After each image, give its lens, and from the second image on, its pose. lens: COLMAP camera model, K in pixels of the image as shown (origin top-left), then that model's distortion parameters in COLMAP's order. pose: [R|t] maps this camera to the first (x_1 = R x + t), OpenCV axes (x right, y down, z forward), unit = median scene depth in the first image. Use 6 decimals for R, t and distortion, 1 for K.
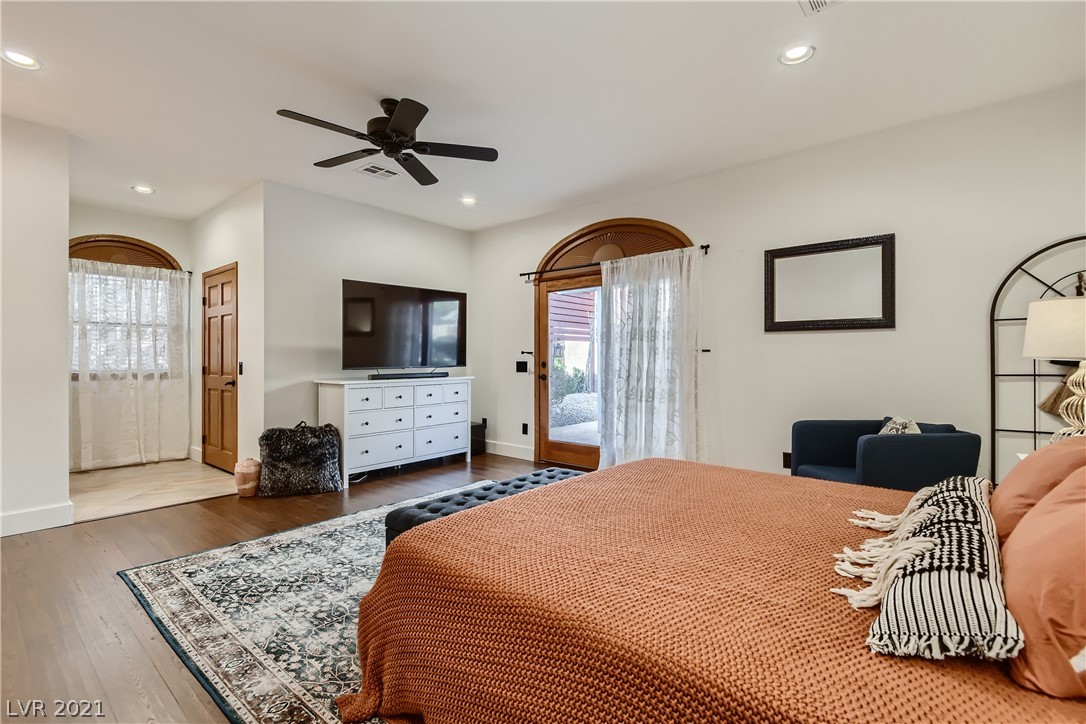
lens RADIAL K [[498.7, 0, 545.4], [0, 498.7, 361.9], [0, 0, 1]] dist [0.010447, -0.014340]
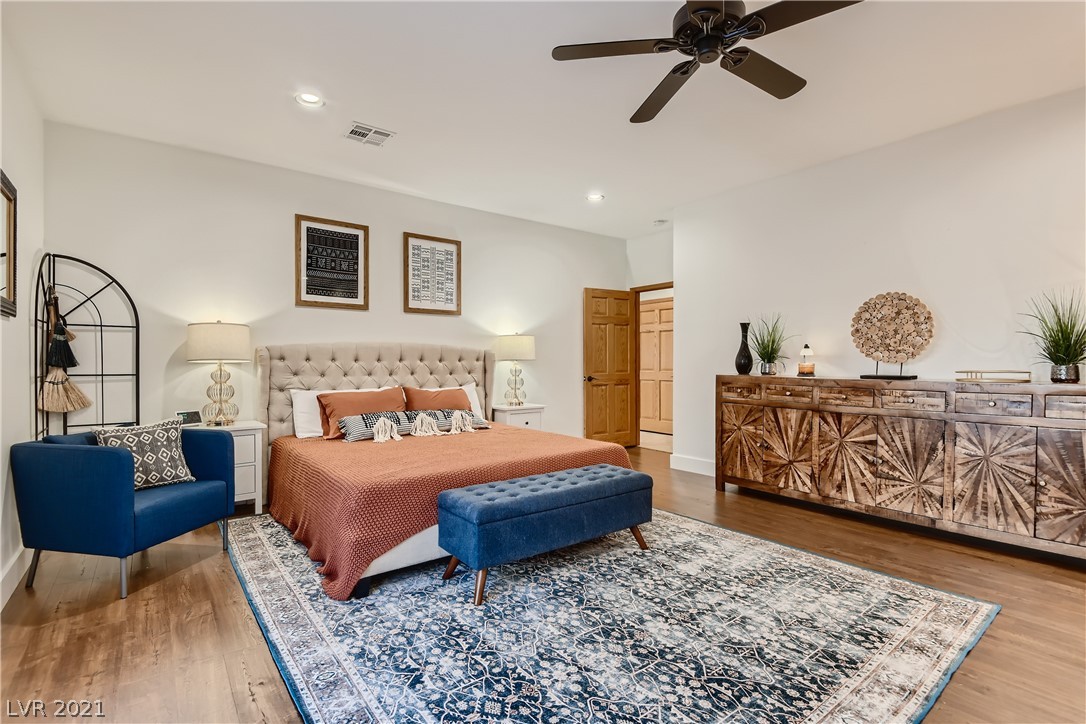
lens RADIAL K [[498.7, 0, 542.2], [0, 498.7, 365.1], [0, 0, 1]] dist [0.010447, -0.014340]
pose [[-0.977119, 0.001288, 0.212689, -0.279333], [0.004457, 0.999886, 0.014421, -0.008555], [-0.212646, 0.015040, -0.977014, 2.071143]]
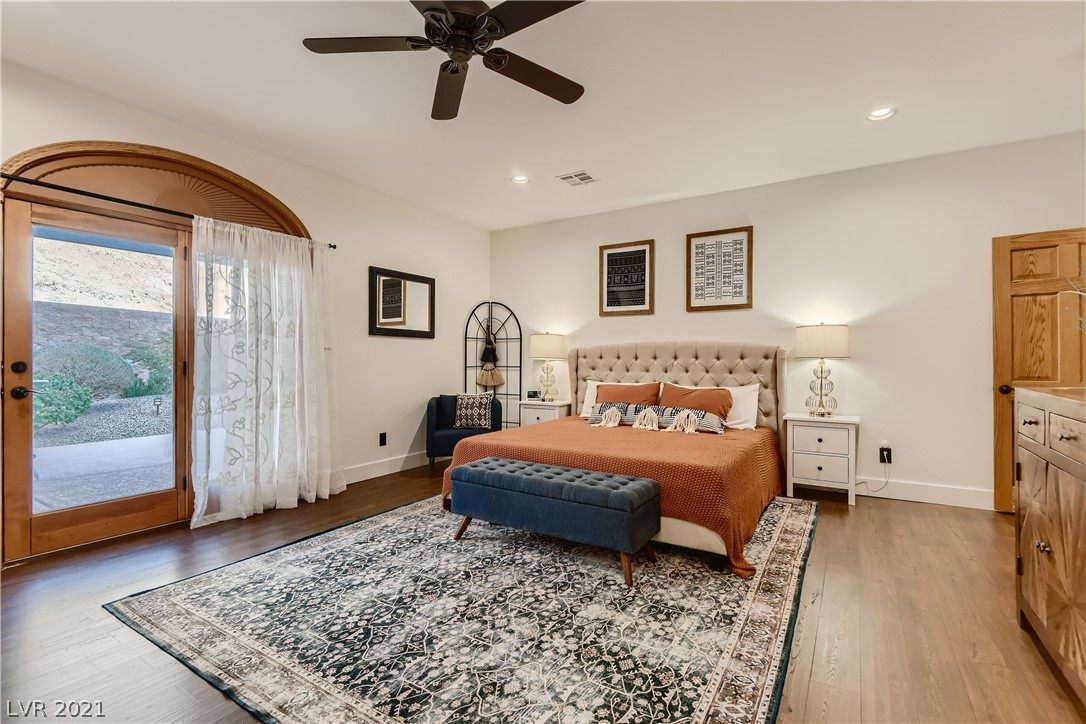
lens RADIAL K [[498.7, 0, 543.4], [0, 498.7, 354.4], [0, 0, 1]] dist [0.010447, -0.014340]
pose [[-0.145787, 0.013557, 0.989223, -1.204222], [0.005064, 0.999903, -0.012957, 0.005336], [-0.989303, 0.003120, -0.145841, 1.189618]]
